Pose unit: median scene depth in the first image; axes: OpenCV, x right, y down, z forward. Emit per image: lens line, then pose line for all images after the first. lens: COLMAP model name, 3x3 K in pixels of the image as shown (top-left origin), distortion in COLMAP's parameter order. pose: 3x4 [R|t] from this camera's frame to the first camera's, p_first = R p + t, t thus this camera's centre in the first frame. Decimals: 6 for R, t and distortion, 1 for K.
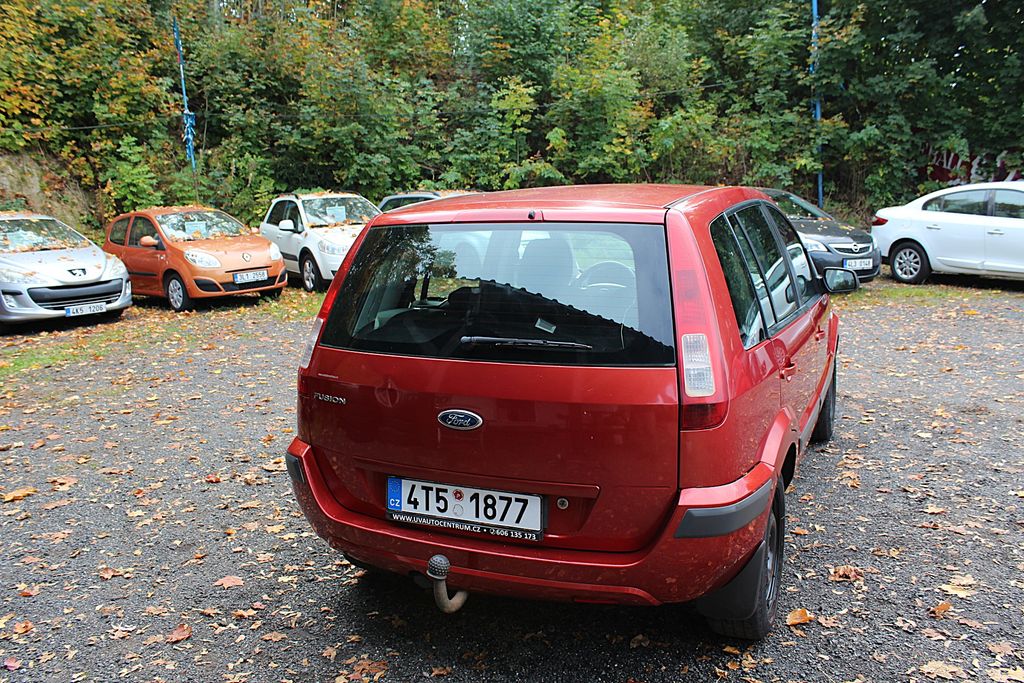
lens RADIAL K [[852.3, 0, 512.0], [0, 852.3, 341.5], [0, 0, 1]] dist [-0.169347, 0.152934]
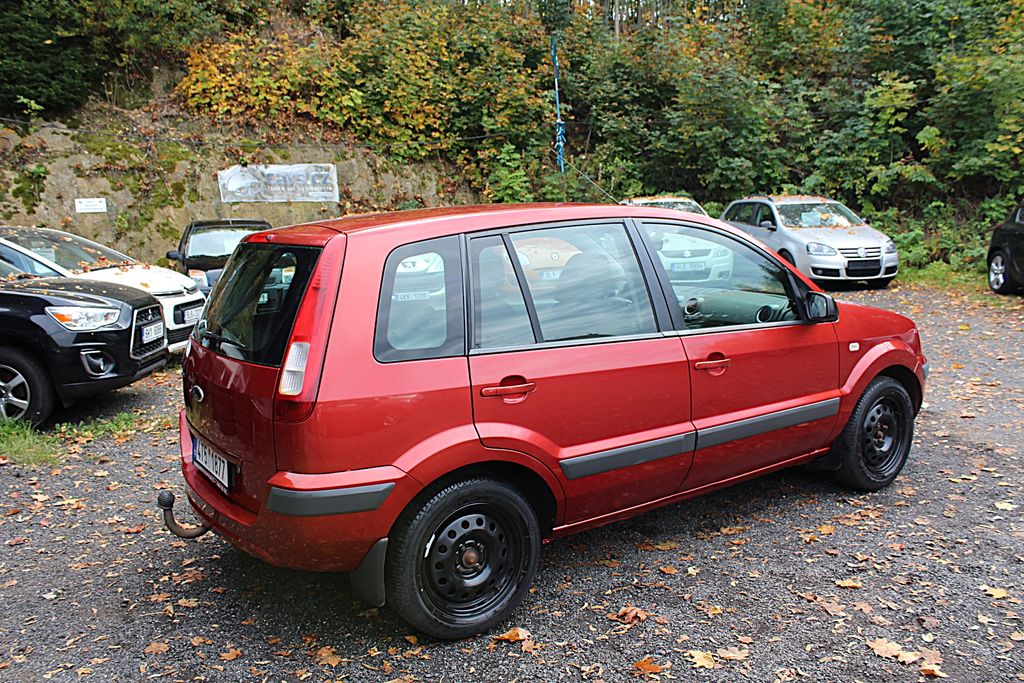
lens RADIAL K [[852.3, 0, 512.0], [0, 852.3, 341.5], [0, 0, 1]] dist [-0.169347, 0.152934]
pose [[0.851903, 0.078732, -0.517748, 0.143288], [-0.077872, 0.996688, 0.023432, -0.008238], [0.517878, 0.020356, 0.855212, 0.019254]]
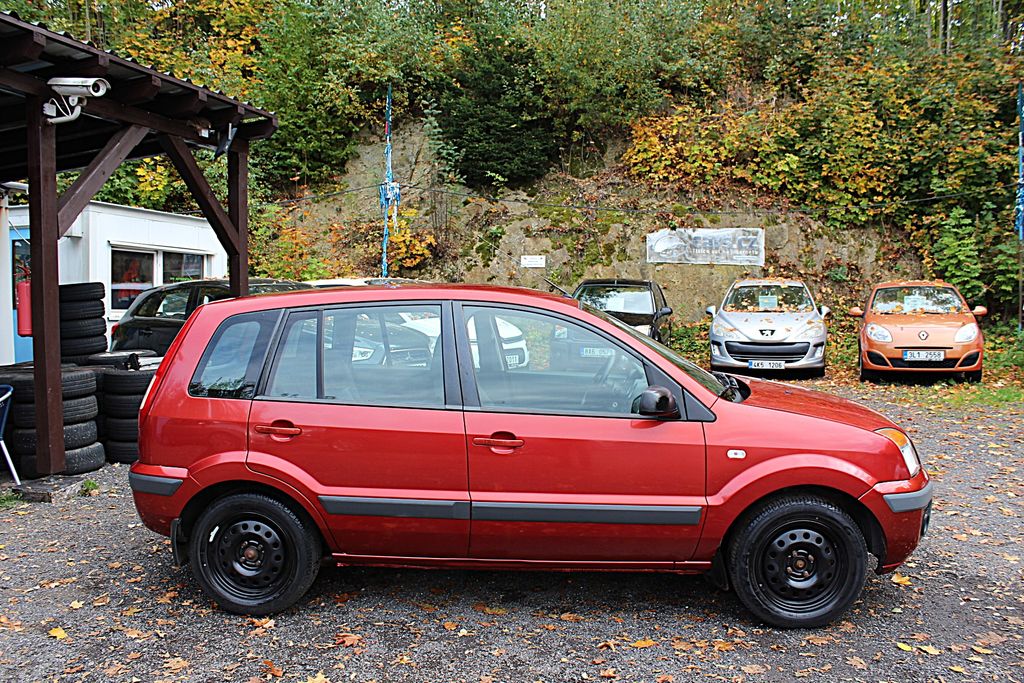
lens RADIAL K [[852.3, 0, 512.0], [0, 852.3, 341.5], [0, 0, 1]] dist [-0.169347, 0.152934]
pose [[0.348055, 0.094005, -0.932749, 0.275651], [-0.162060, 0.986014, 0.038900, -0.035147], [0.923360, 0.137622, 0.358422, 0.139400]]
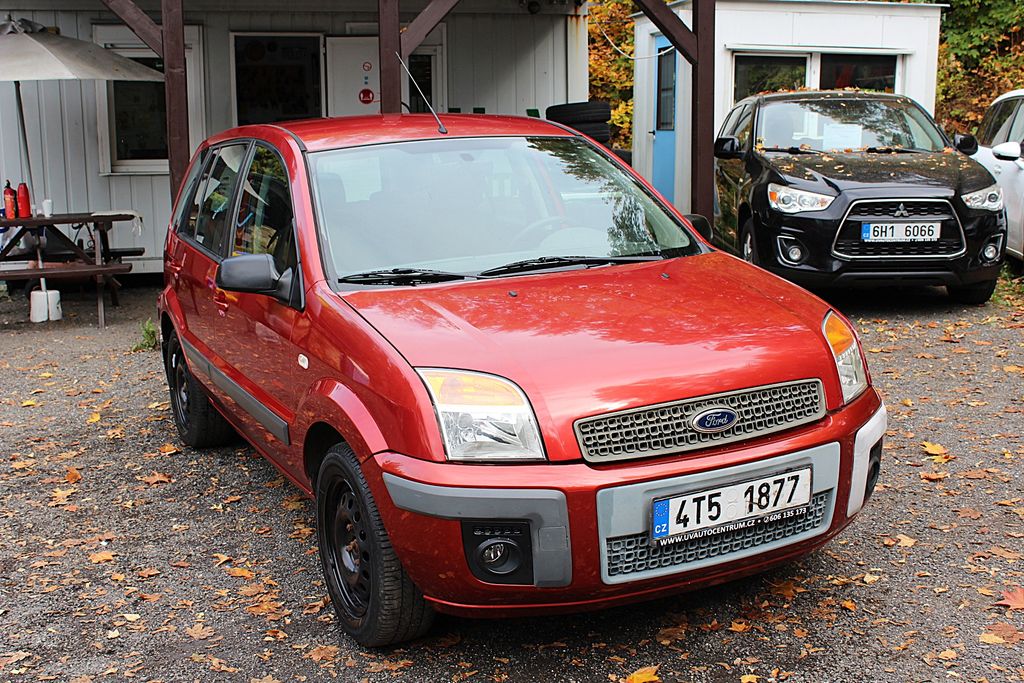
lens RADIAL K [[1198.4, 0, 512.0], [0, 1198.4, 341.5], [0, 0, 1]] dist [-0.071007, 0.026399]
pose [[-0.625889, 0.199650, -0.753925, 0.239132], [-0.076566, 0.946281, 0.314151, -0.080772], [0.776145, 0.254349, -0.576980, 0.417261]]
